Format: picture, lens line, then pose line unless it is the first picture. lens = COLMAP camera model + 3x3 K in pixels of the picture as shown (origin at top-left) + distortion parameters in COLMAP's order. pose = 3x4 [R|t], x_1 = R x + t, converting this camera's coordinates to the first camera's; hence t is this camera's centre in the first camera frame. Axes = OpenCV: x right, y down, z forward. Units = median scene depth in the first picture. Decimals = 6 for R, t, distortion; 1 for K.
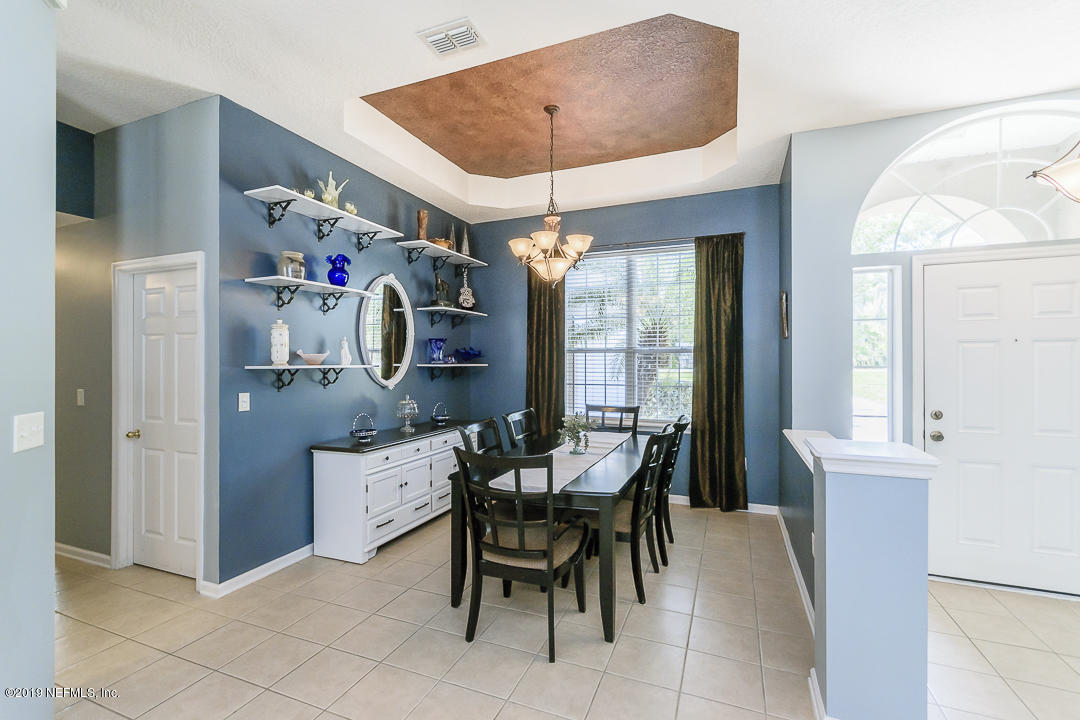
lens RADIAL K [[485.3, 0, 537.8], [0, 485.3, 359.2], [0, 0, 1]] dist [0.008394, -0.002301]
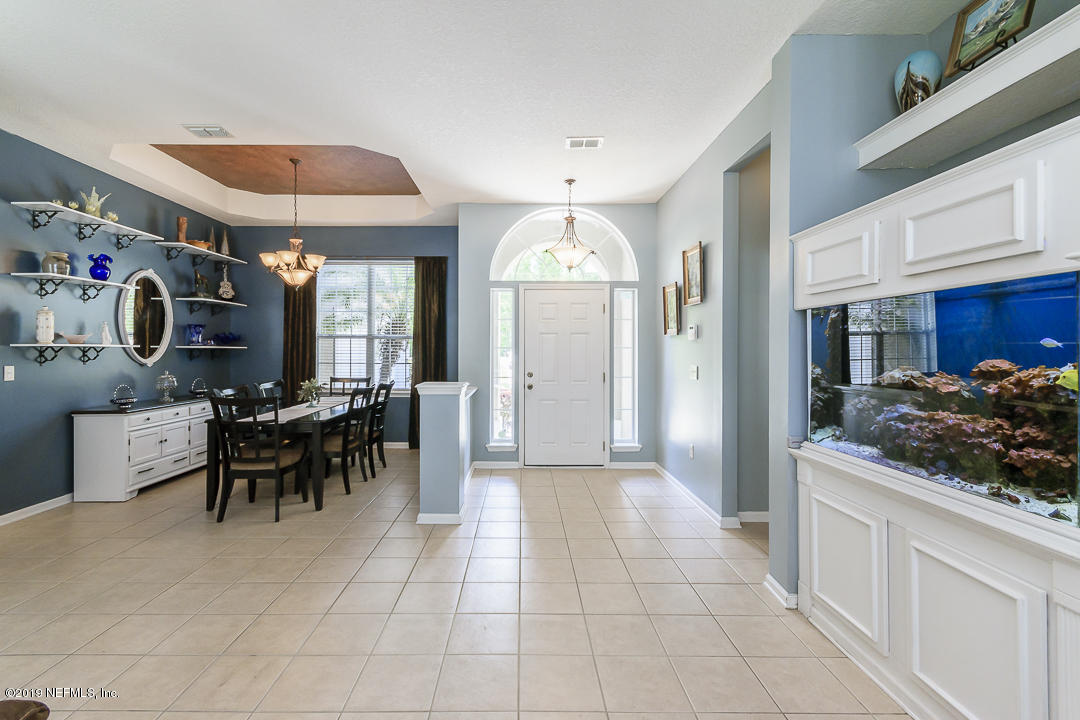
lens RADIAL K [[485.3, 0, 525.5], [0, 485.3, 346.5], [0, 0, 1]] dist [0.008394, -0.002301]
pose [[0.924558, 0.005703, 0.380998, 0.109106], [-0.004261, 0.999980, -0.004628, 0.017417], [-0.381017, 0.002655, 0.924564, -0.529425]]
